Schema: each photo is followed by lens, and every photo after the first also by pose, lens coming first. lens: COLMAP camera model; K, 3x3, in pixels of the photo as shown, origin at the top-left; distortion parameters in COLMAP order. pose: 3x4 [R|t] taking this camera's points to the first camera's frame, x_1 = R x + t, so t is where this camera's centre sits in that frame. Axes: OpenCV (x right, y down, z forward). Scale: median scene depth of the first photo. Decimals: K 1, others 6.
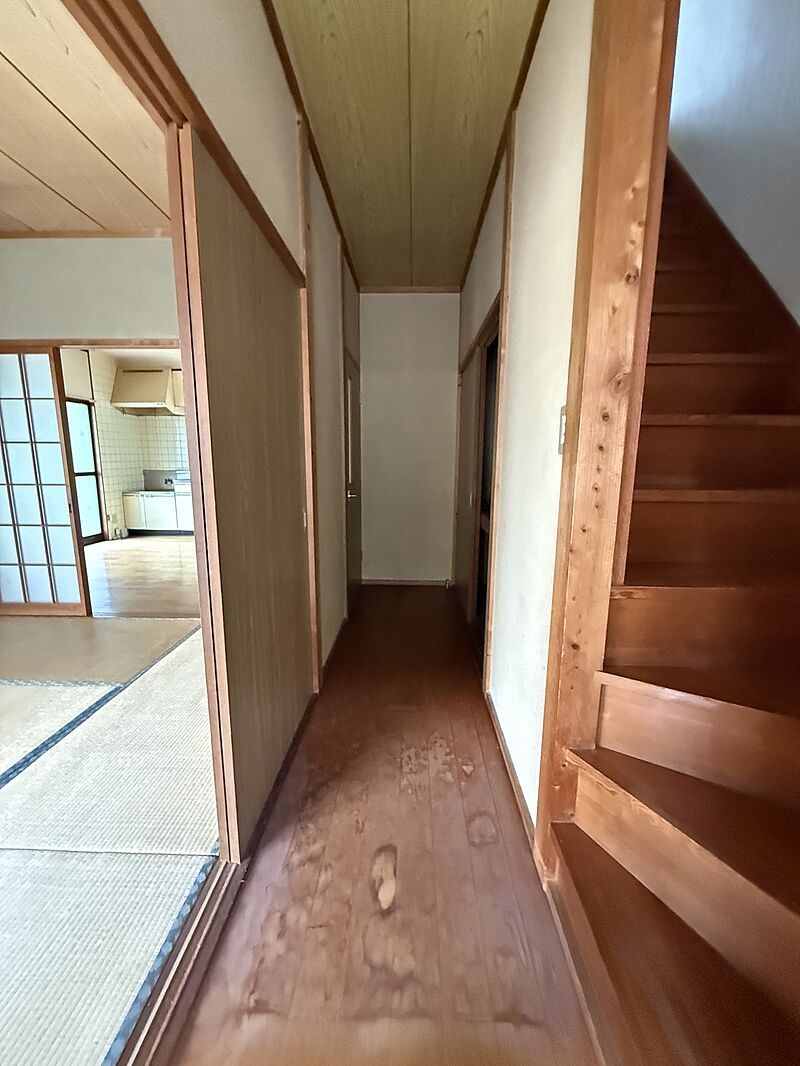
lens RADIAL K [[424.0, 0, 398.8], [0, 424.0, 530.0], [0, 0, 1]] dist [-0.001178, 0.000089]
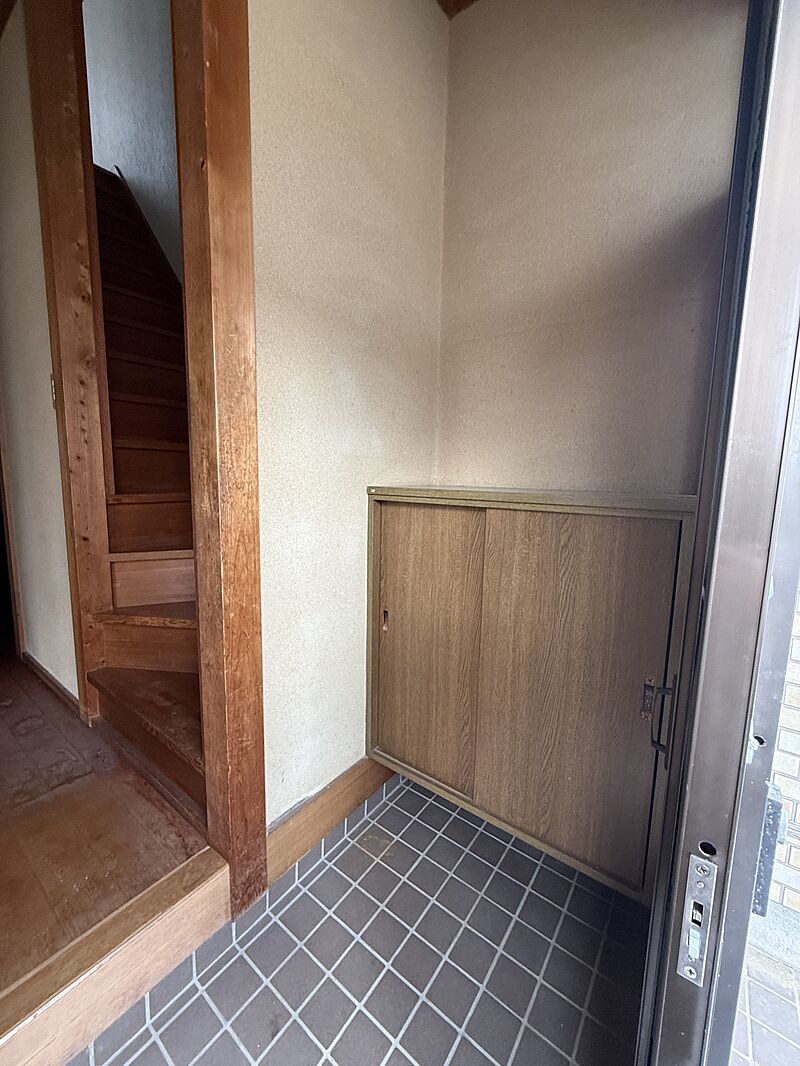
lens RADIAL K [[424.0, 0, 398.8], [0, 424.0, 530.0], [0, 0, 1]] dist [-0.001178, 0.000089]
pose [[0.574148, -0.100767, 0.812527, -0.152563], [0.120980, 0.991945, 0.037531, 0.328920], [-0.809764, 0.076752, 0.581714, -0.752261]]
